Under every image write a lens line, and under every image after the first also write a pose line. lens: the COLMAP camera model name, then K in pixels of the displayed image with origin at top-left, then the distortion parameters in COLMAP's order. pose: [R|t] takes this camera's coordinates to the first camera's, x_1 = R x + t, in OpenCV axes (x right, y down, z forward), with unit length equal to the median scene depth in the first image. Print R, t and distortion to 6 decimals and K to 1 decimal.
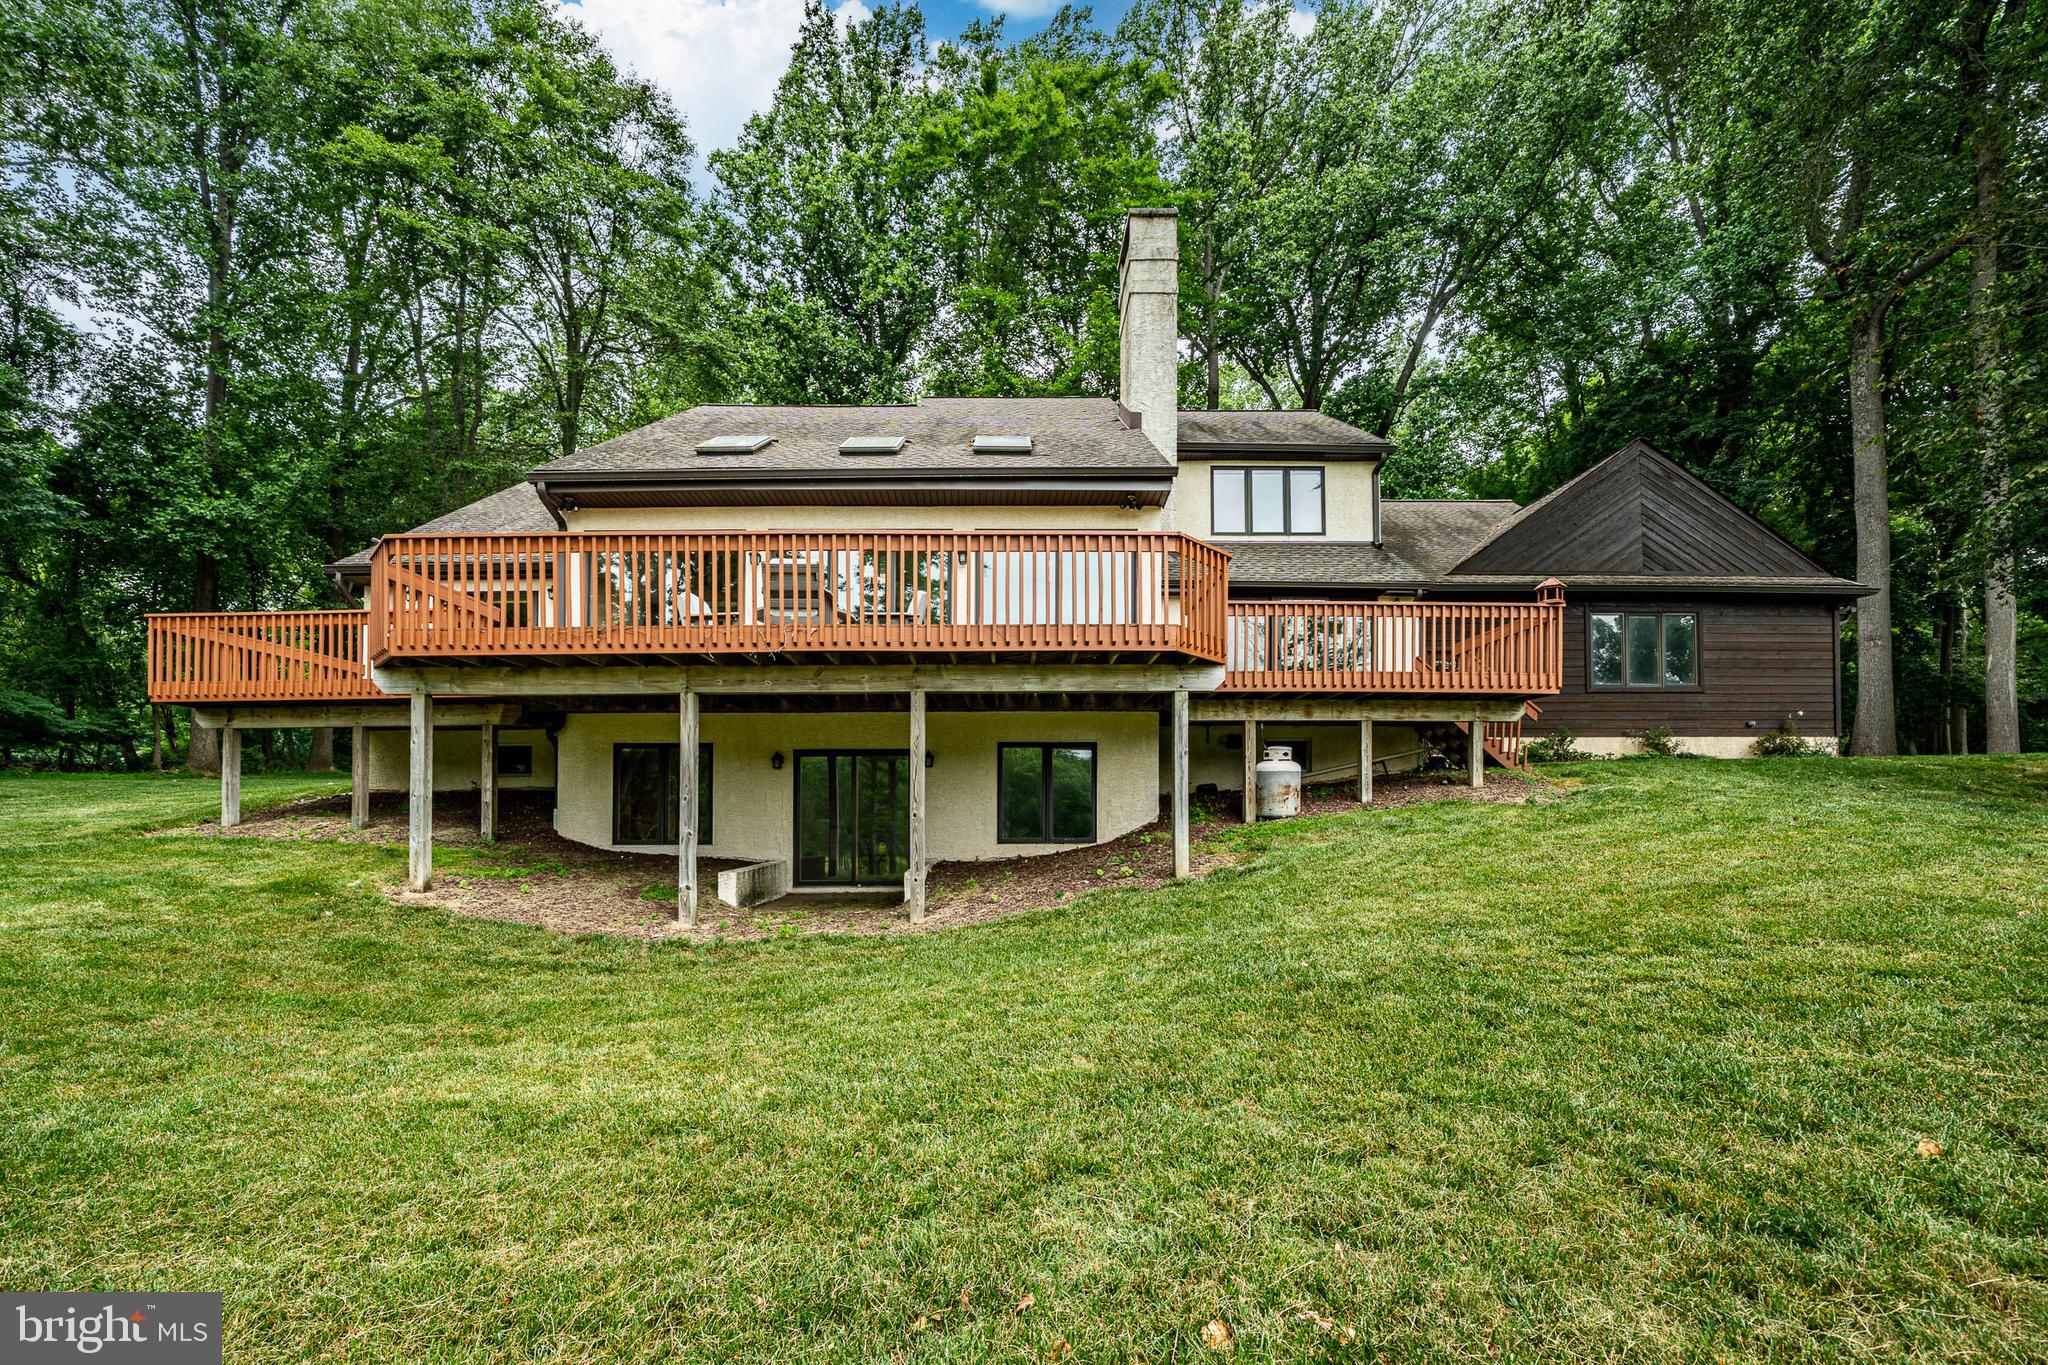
lens RADIAL K [[832.9, 0, 1002.7], [0, 832.9, 798.8], [0, 0, 1]] dist [-0.015738, -0.000042]
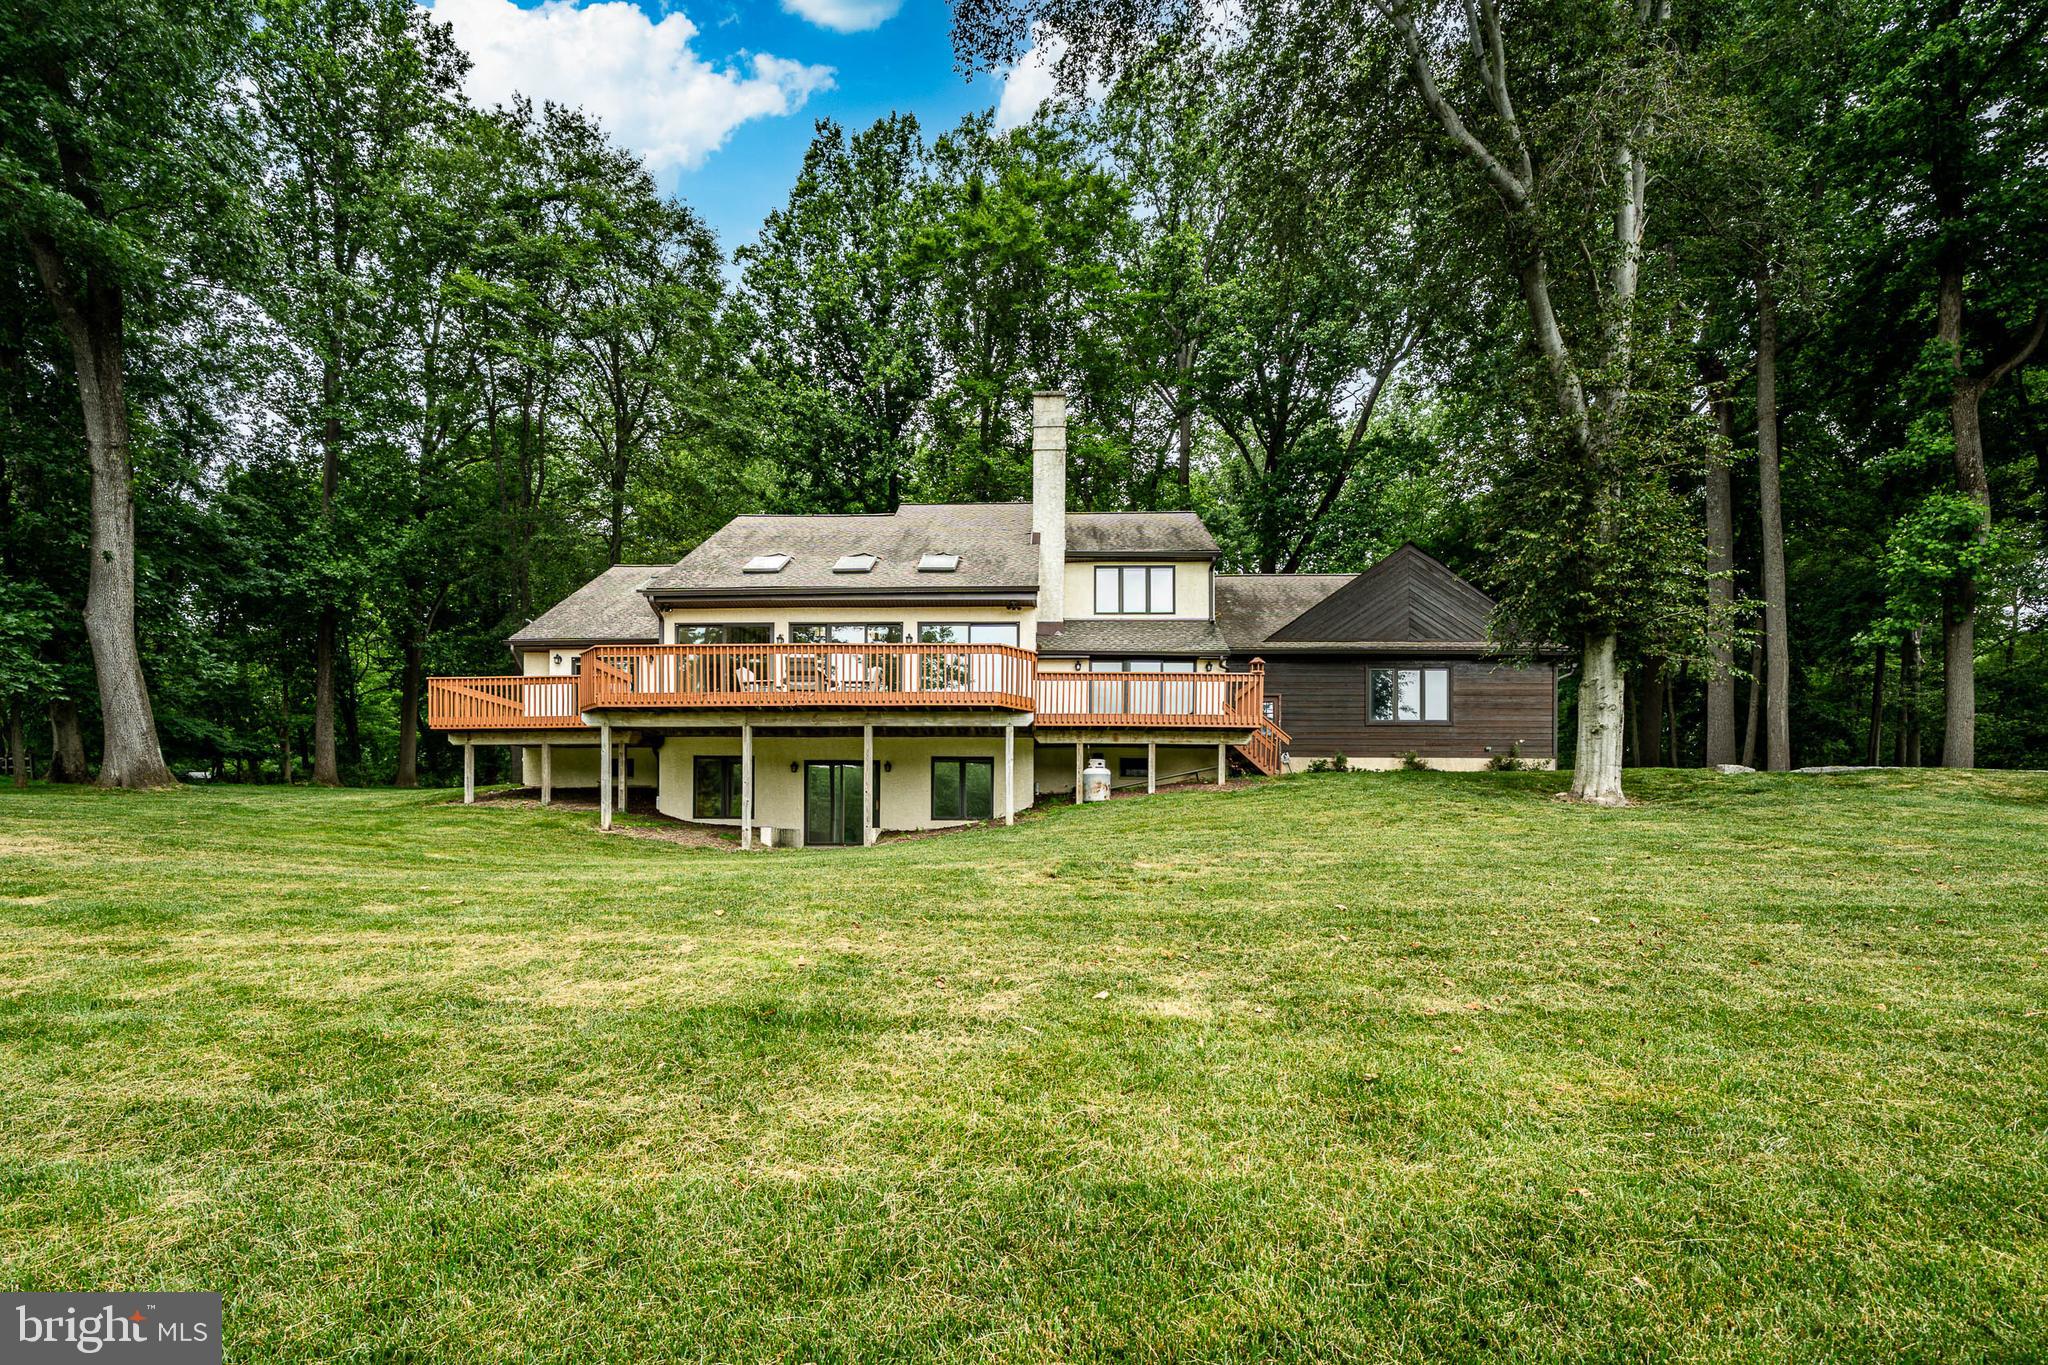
lens RADIAL K [[913.1, 0, 1001.6], [0, 913.1, 874.1], [0, 0, 1]] dist [-0.015184, 0.000091]
pose [[0.999124, 0.010729, -0.040459, 0.168013], [-0.008998, 0.999046, 0.042736, 0.067412], [0.040879, -0.042334, 0.998267, -0.622494]]
